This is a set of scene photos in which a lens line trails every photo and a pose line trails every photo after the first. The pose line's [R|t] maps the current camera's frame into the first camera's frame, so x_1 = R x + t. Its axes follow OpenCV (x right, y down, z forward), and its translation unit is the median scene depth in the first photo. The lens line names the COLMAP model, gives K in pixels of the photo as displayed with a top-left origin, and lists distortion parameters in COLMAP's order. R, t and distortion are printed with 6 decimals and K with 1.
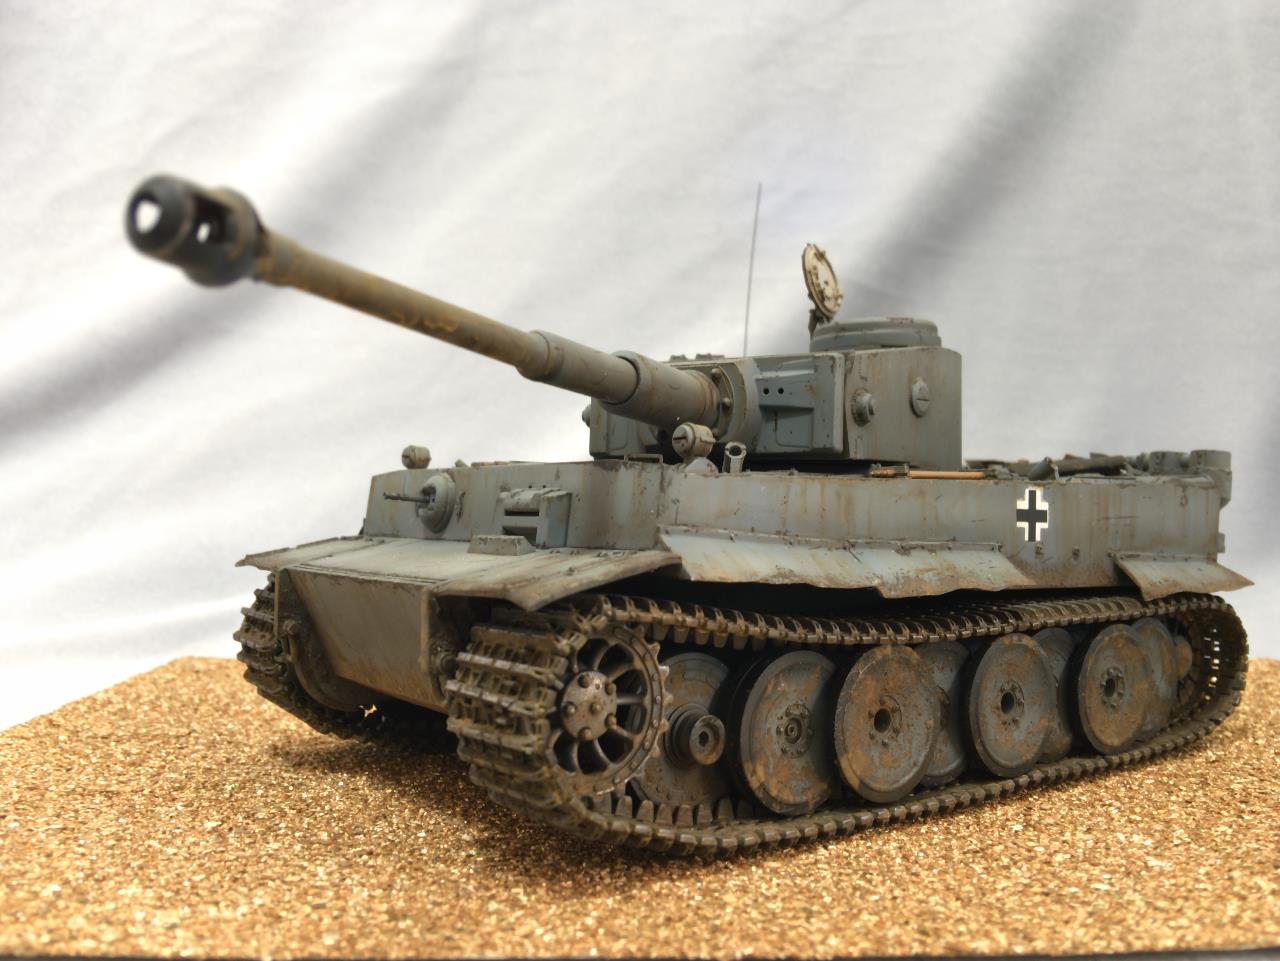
lens RADIAL K [[1226.4, 0, 638.7], [0, 1226.4, 477.3], [0, 0, 1]] dist [-0.022664, -0.055190]
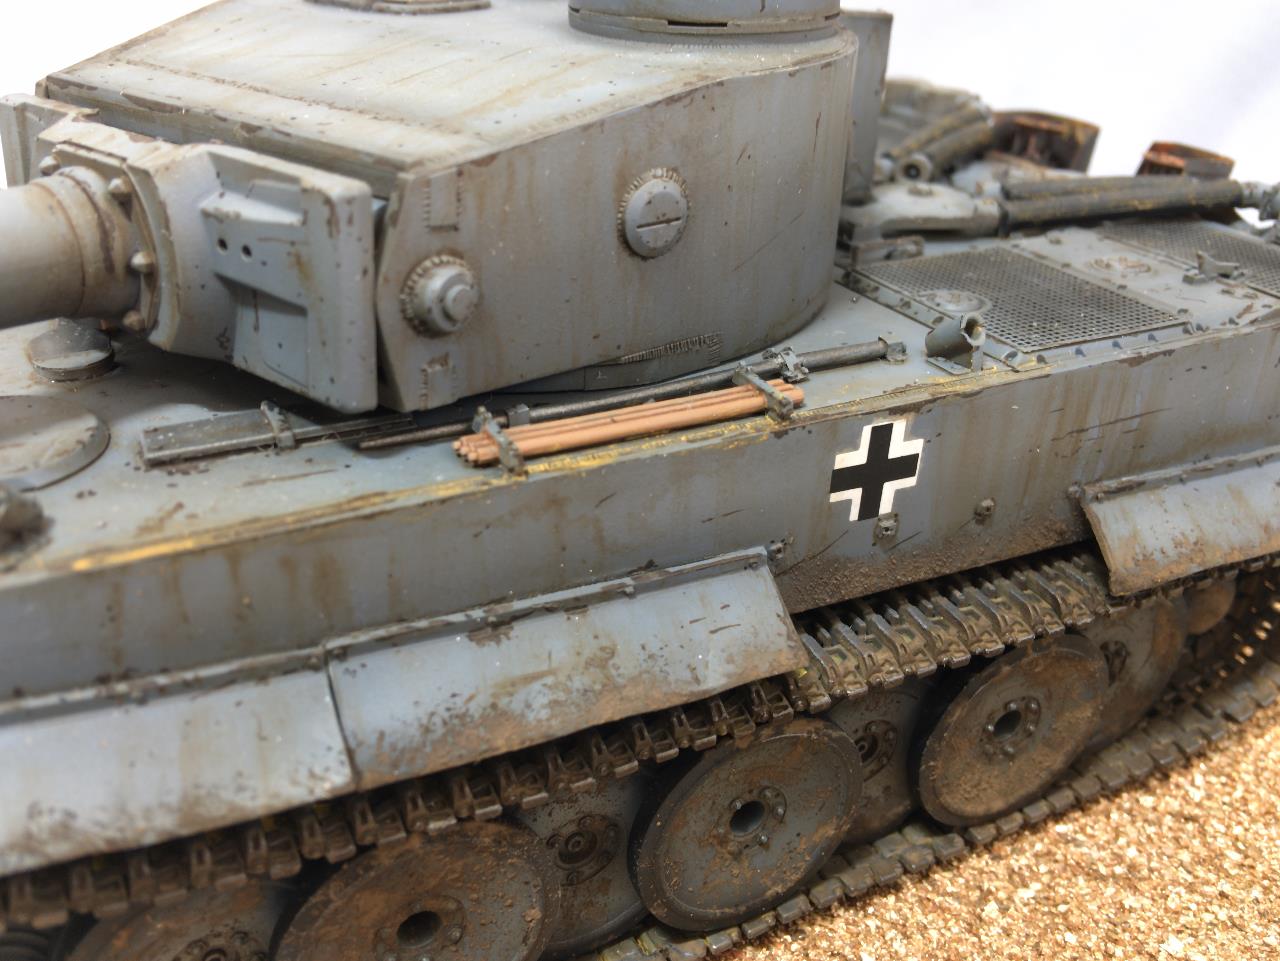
lens RADIAL K [[1226.4, 0, 642.5], [0, 1226.4, 485.3], [0, 0, 1]] dist [-0.022664, -0.055190]
pose [[0.984262, 0.113441, -0.135499, 0.298757], [-0.030856, 0.865302, 0.500300, -0.203346], [0.174002, -0.488246, 0.855184, 0.571973]]
